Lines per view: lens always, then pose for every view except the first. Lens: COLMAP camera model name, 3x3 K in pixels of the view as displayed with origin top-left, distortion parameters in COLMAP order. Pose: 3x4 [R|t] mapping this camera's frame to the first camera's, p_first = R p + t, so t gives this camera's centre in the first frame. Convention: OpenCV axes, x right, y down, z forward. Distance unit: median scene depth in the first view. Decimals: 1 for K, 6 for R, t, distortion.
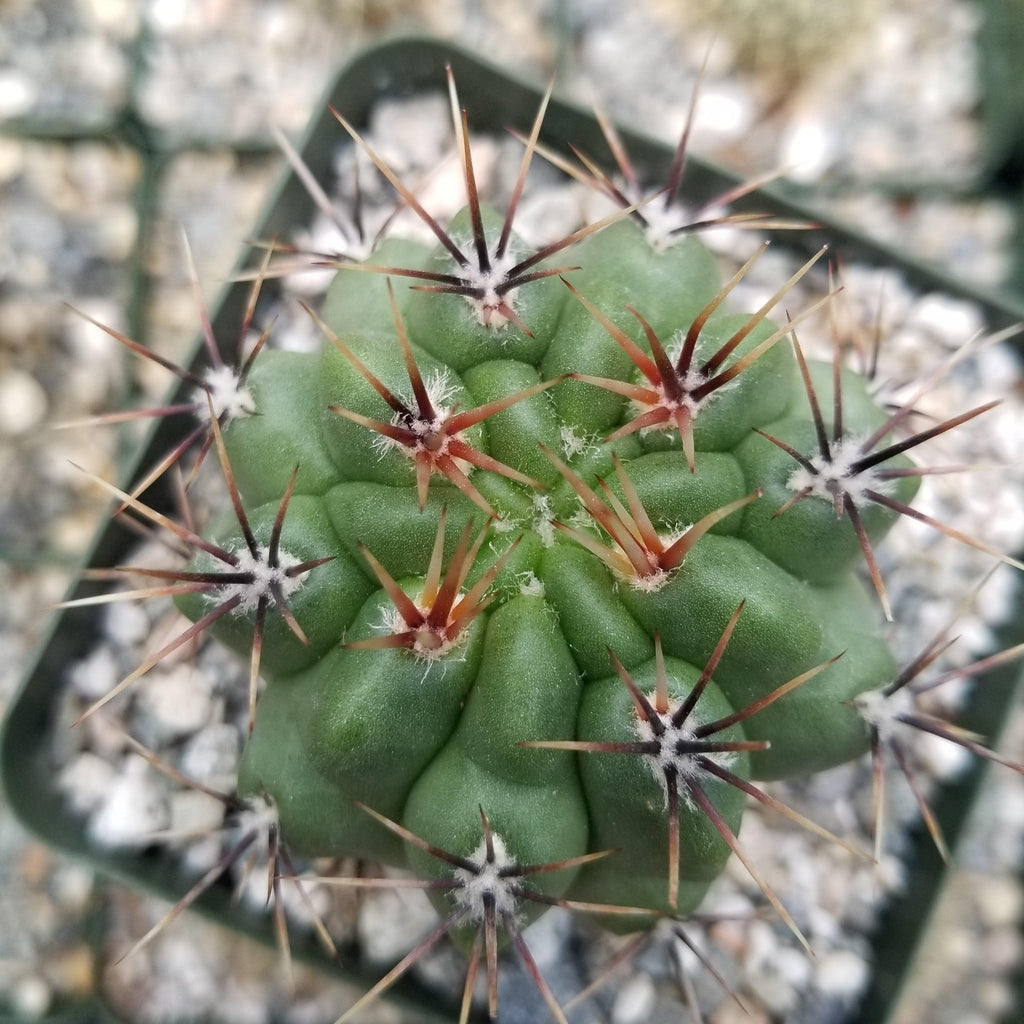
lens RADIAL K [[1060.7, 0, 458.4], [0, 1060.7, 426.2], [0, 0, 1]] dist [-0.037864, -0.006354]
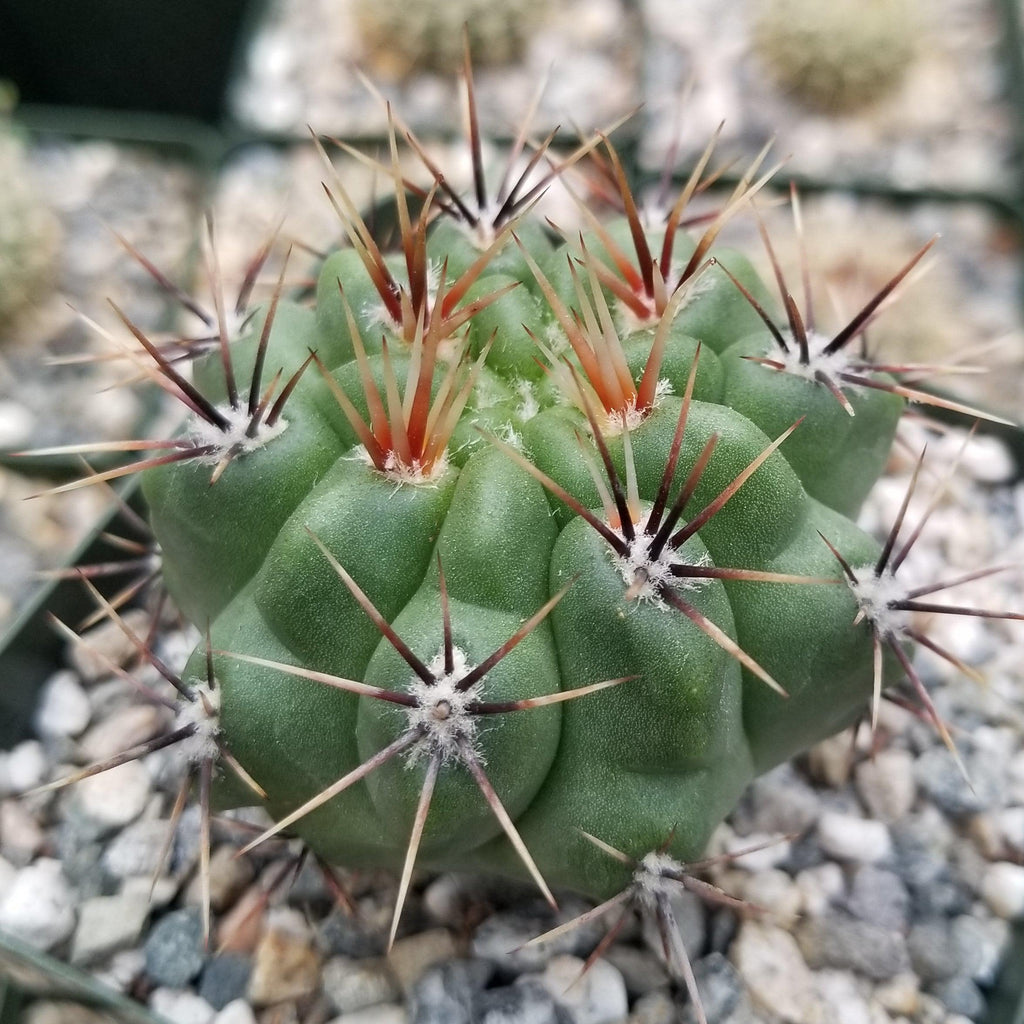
lens RADIAL K [[1294.4, 0, 547.7], [0, 1294.4, 444.6], [0, 0, 1]] dist [-0.026544, -0.024228]
pose [[0.998727, 0.045279, 0.022220, 0.077039], [-0.032083, 0.910250, -0.412814, 0.646659], [-0.038918, 0.411576, 0.910544, -0.106464]]
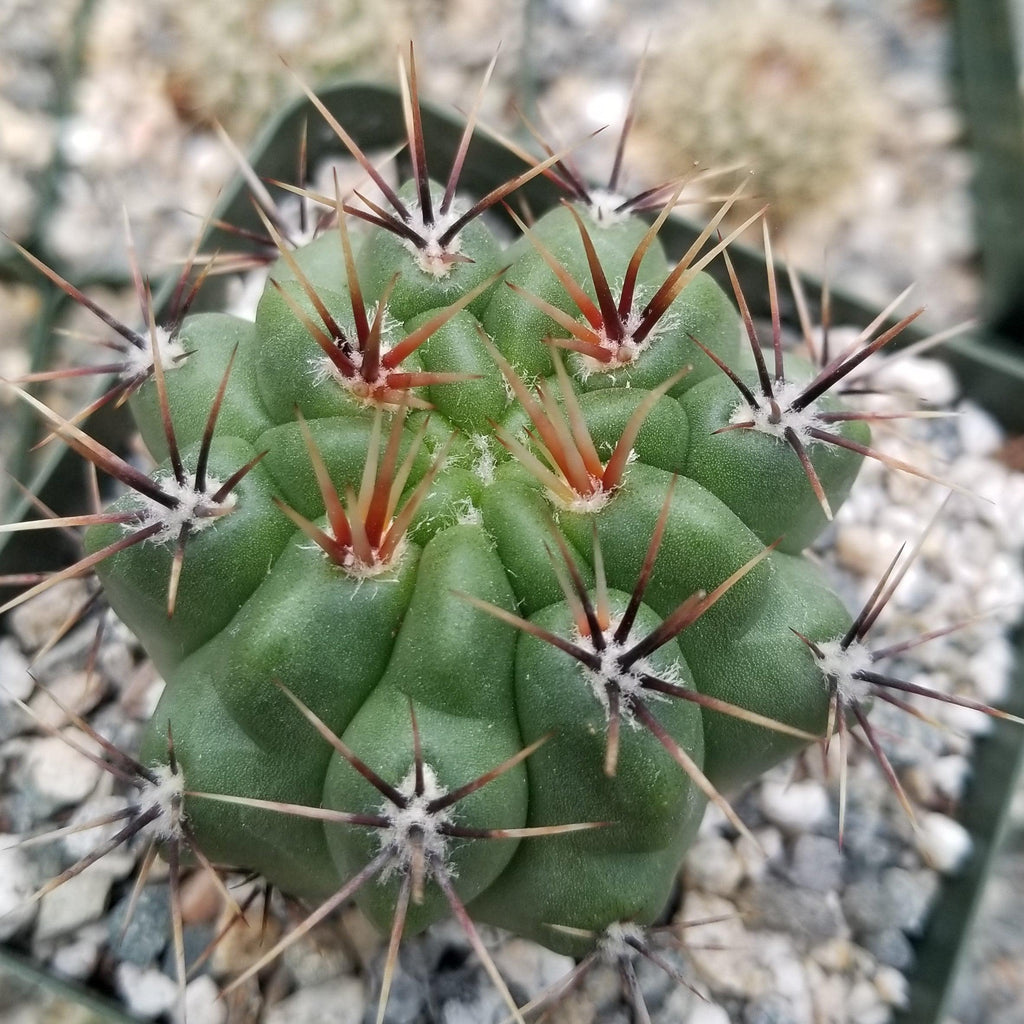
lens RADIAL K [[1298.5, 0, 463.0], [0, 1298.5, 383.6], [0, 0, 1]] dist [-0.013815, -0.045579]
pose [[0.998626, 0.027813, 0.044405, 0.007754], [-0.016268, 0.970184, -0.241825, 0.315290], [-0.049807, 0.240770, 0.969303, -0.167366]]
